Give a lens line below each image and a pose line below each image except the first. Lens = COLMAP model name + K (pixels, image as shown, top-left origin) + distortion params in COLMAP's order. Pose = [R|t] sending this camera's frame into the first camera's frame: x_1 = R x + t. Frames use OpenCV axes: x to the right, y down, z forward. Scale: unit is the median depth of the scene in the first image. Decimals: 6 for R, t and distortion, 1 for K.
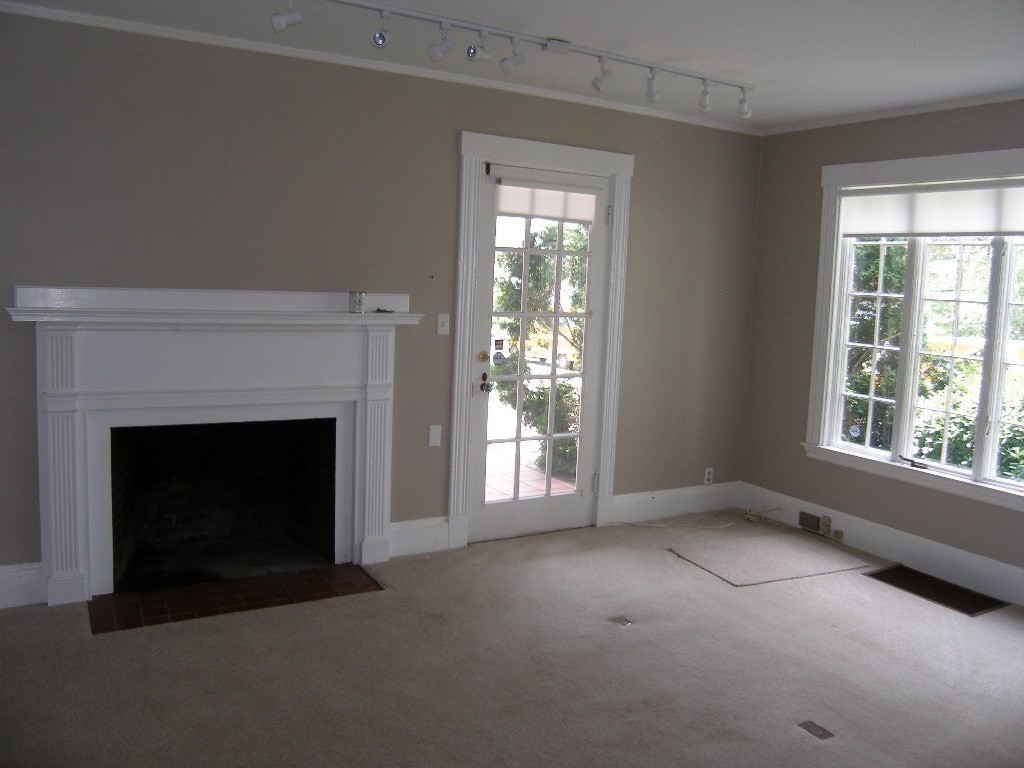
lens RADIAL K [[848.6, 0, 517.7], [0, 848.6, 389.3], [0, 0, 1]] dist [-0.096372, 0.052785]
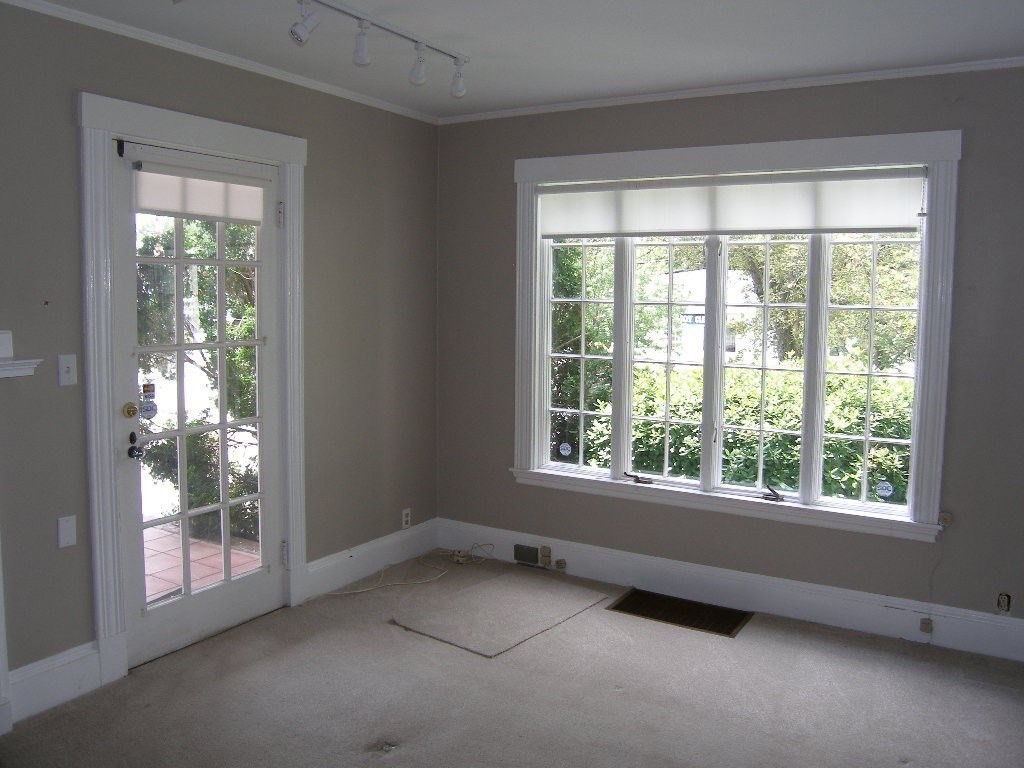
lens RADIAL K [[848.6, 0, 521.1], [0, 848.6, 376.1], [0, 0, 1]] dist [-0.096372, 0.052785]
pose [[0.878869, -0.077244, 0.470767, -0.079399], [0.086771, 0.996227, 0.001471, -0.040064], [-0.469105, 0.039556, 0.882256, 0.225269]]
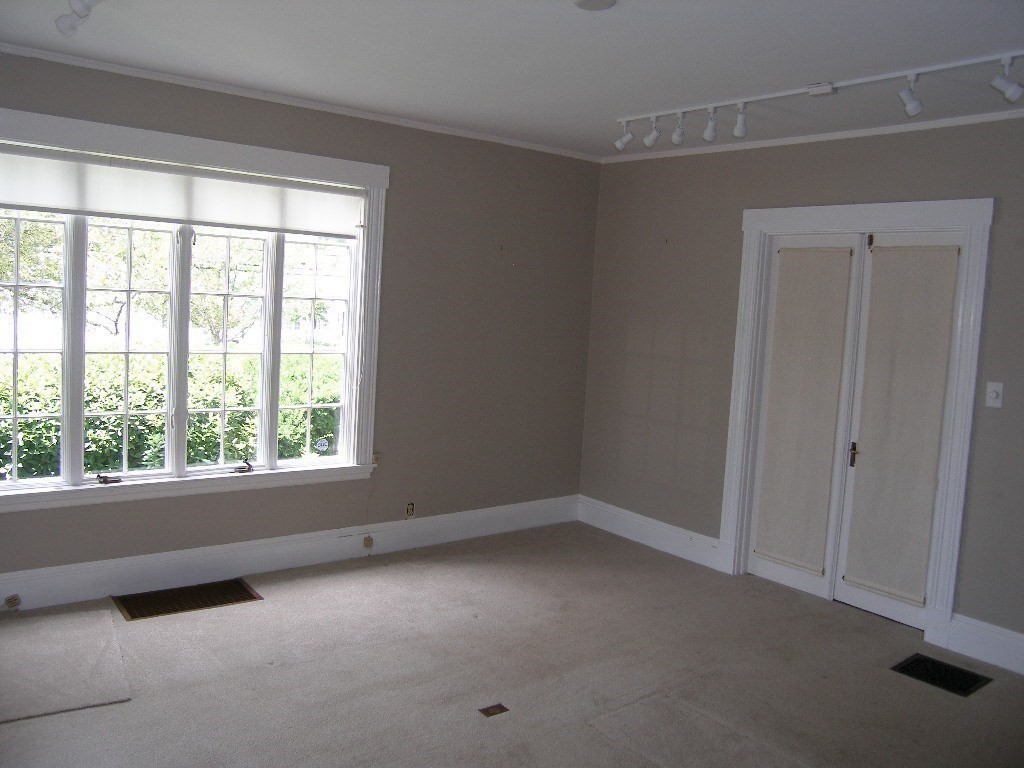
lens RADIAL K [[848.6, 0, 507.5], [0, 848.6, 383.0], [0, 0, 1]] dist [-0.096372, 0.052785]
pose [[-0.138580, -0.140364, 0.980354, -0.422528], [0.075322, 0.985544, 0.151755, -0.112014], [-0.987483, 0.094872, -0.126005, 0.701879]]
